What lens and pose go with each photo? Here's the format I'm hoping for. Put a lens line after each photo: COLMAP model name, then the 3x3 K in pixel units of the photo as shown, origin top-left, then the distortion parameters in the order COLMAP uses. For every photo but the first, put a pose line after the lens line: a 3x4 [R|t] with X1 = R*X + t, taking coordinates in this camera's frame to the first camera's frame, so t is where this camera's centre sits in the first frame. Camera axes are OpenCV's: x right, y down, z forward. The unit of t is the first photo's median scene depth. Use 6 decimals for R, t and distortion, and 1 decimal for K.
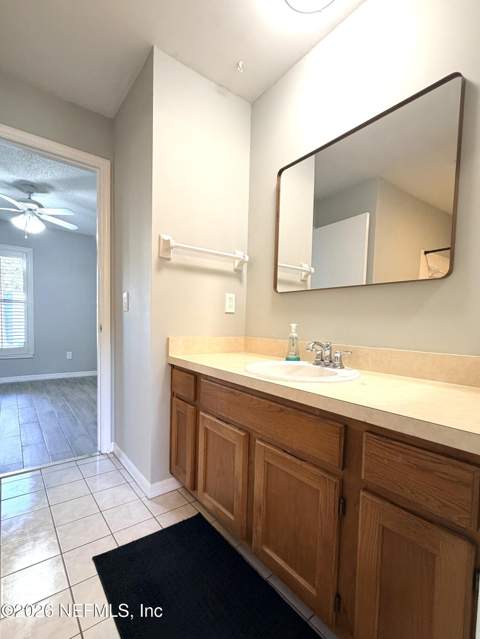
lens RADIAL K [[295.0, 0, 241.5], [0, 295.0, 333.8], [0, 0, 1]] dist [0.002800, 0.000699]
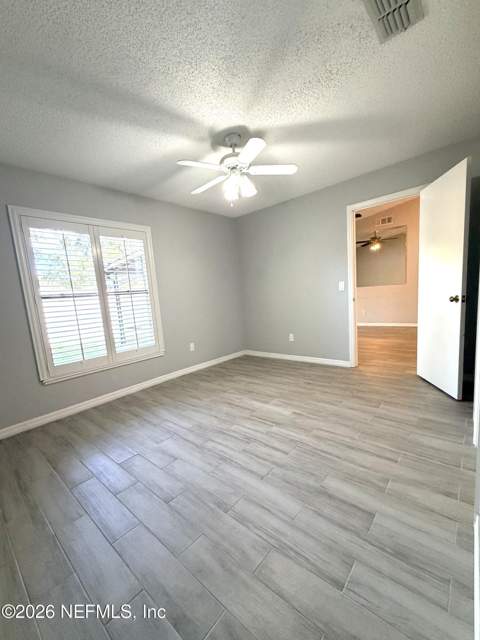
lens RADIAL K [[259.9, 0, 242.4], [0, 259.9, 324.2], [0, 0, 1]] dist [-0.000376, -0.000024]
pose [[0.978783, -0.112977, 0.170939, -0.667345], [0.102469, 0.992332, 0.069121, -0.043492], [-0.177437, -0.050139, 0.982854, 0.233242]]
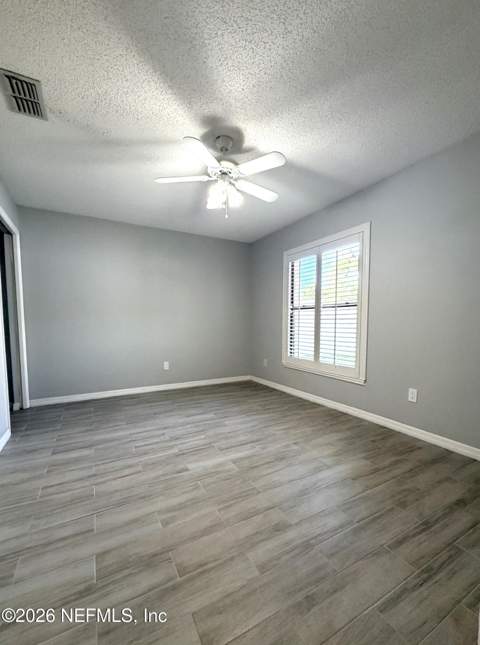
lens RADIAL K [[271.5, 0, 241.6], [0, 271.5, 336.2], [0, 0, 1]] dist [-0.000417, -0.000299]
pose [[-0.153087, 0.042373, -0.987304, -0.054732], [-0.047570, 0.997606, 0.050191, -0.055422], [0.987067, 0.054650, -0.150705, 0.903449]]
